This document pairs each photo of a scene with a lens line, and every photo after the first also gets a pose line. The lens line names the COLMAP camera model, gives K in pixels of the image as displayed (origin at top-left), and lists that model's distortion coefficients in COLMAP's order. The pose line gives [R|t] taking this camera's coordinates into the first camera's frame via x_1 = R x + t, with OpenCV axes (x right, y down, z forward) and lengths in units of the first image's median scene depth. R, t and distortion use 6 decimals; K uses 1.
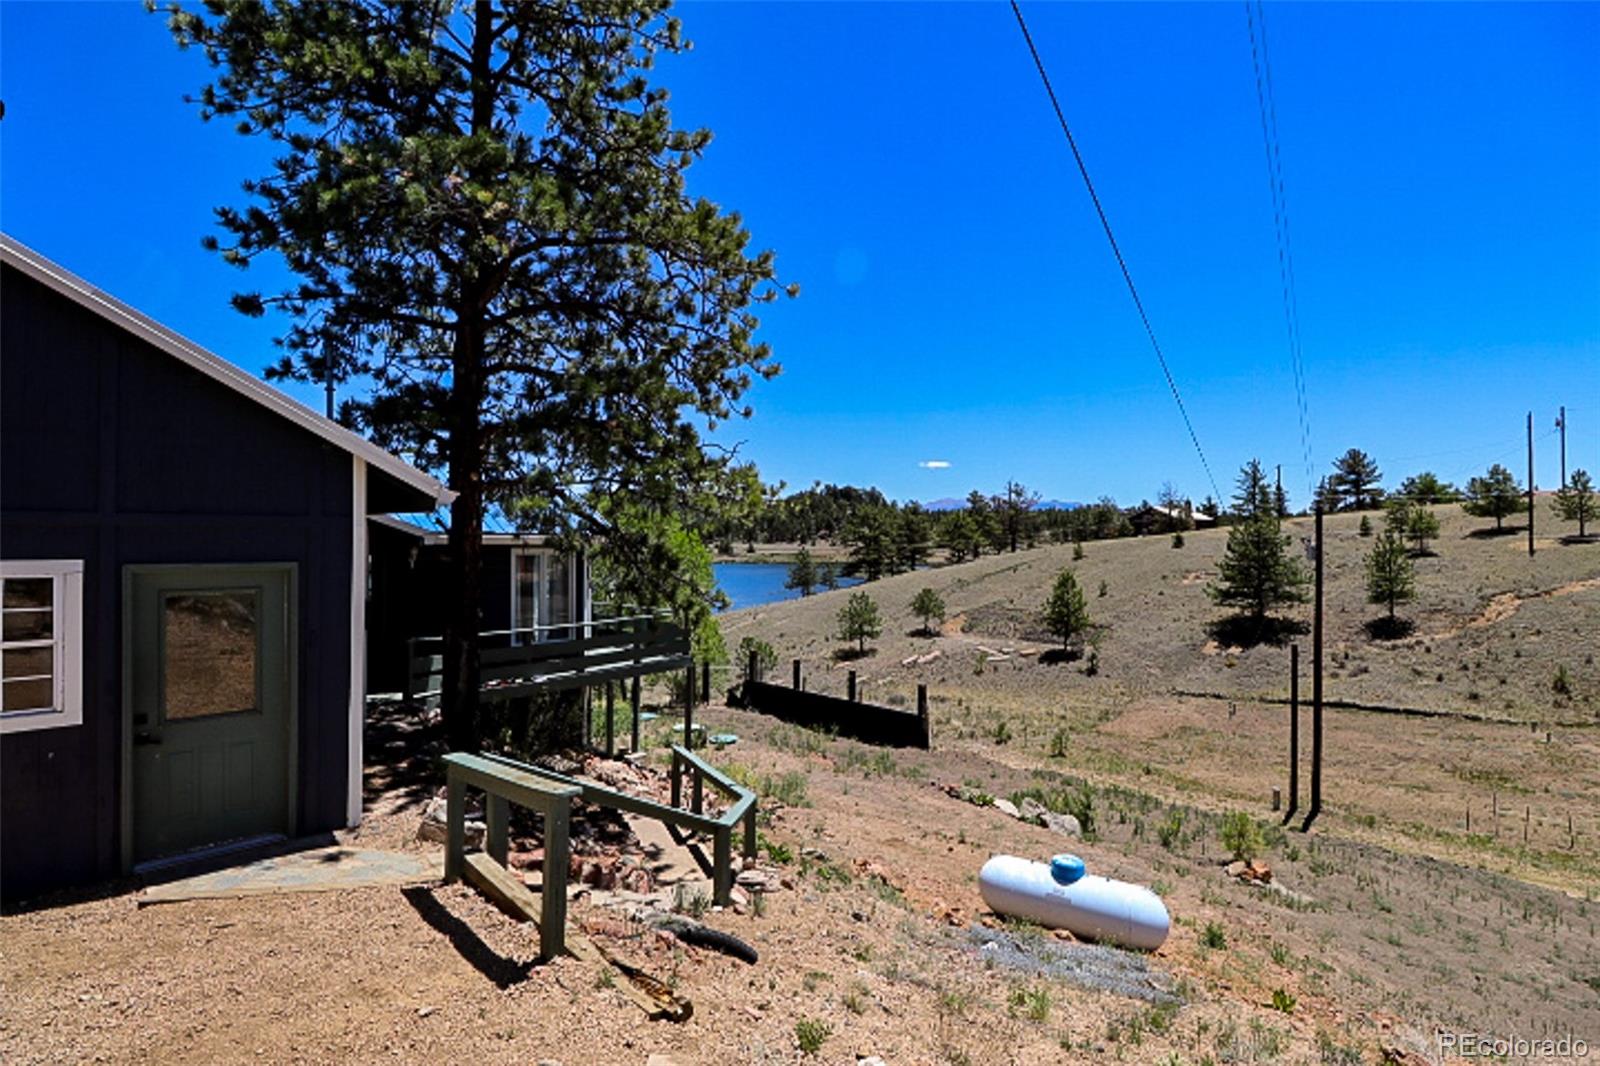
lens RADIAL K [[736.4, 0, 791.3], [0, 736.4, 525.0], [0, 0, 1]] dist [0.000096, -0.013119]
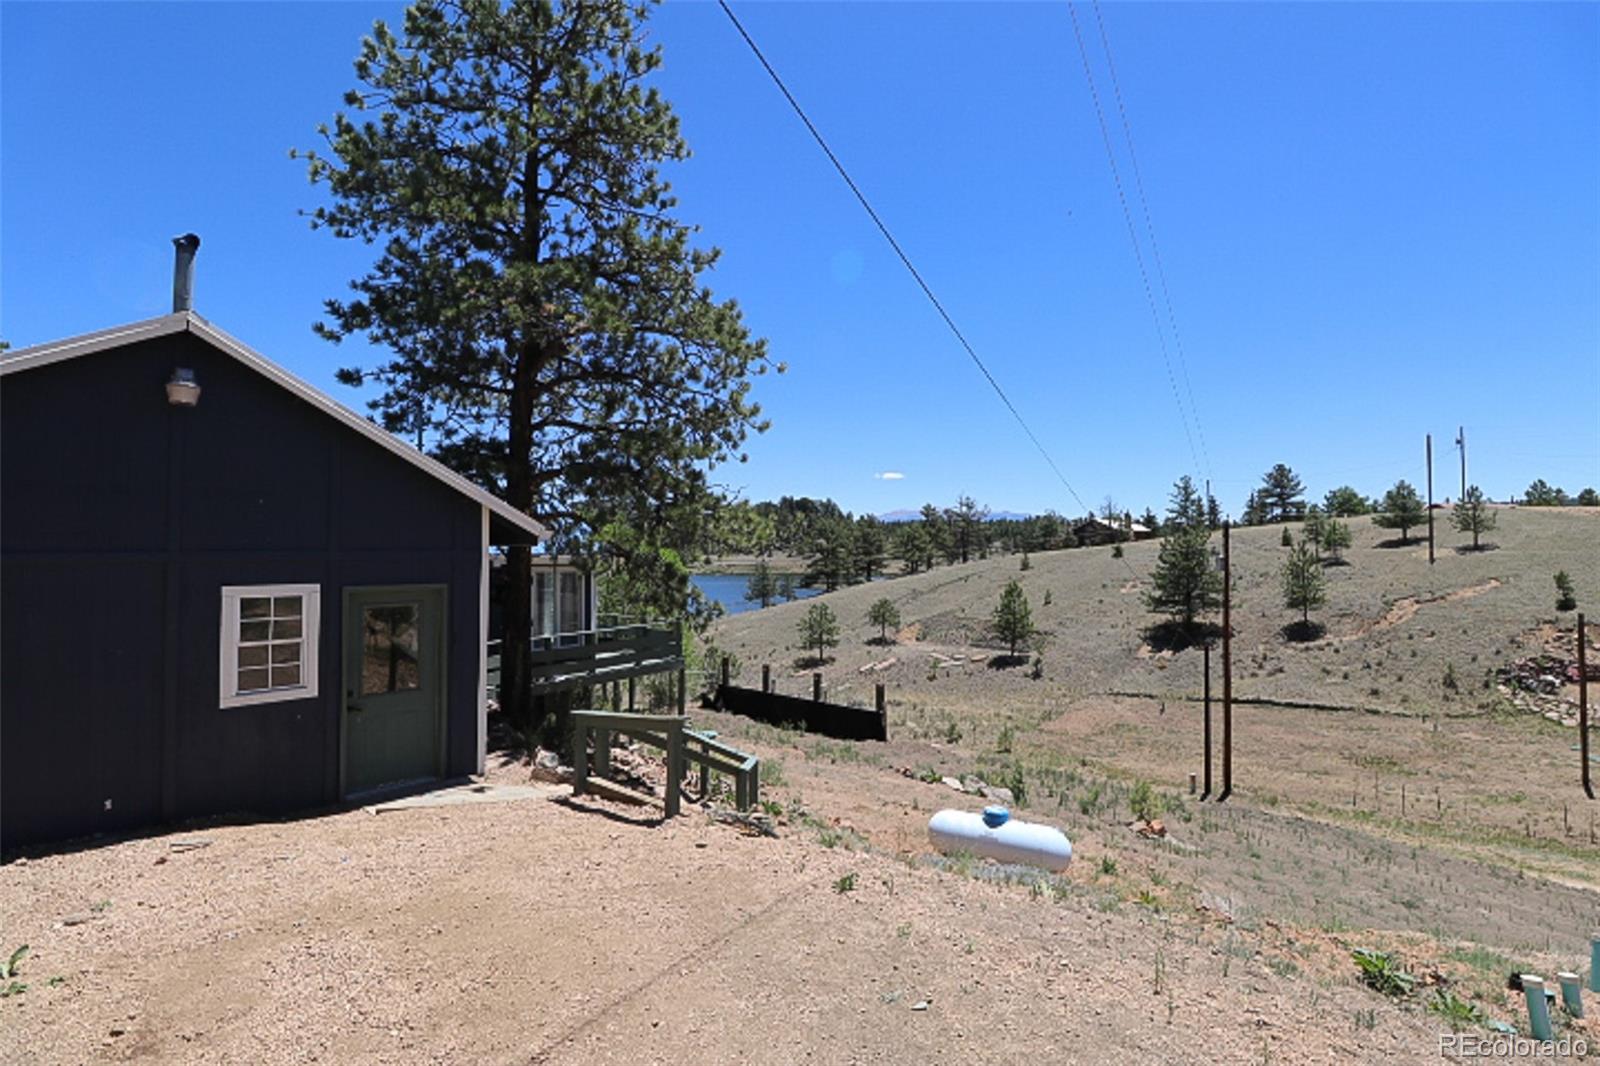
lens RADIAL K [[736.4, 0, 791.3], [0, 736.4, 525.0], [0, 0, 1]] dist [0.000096, -0.013119]
pose [[0.998213, -0.002807, 0.059694, -0.023676], [0.003713, 0.999880, -0.015061, -0.009490], [-0.059645, 0.015256, 0.998103, -0.113745]]
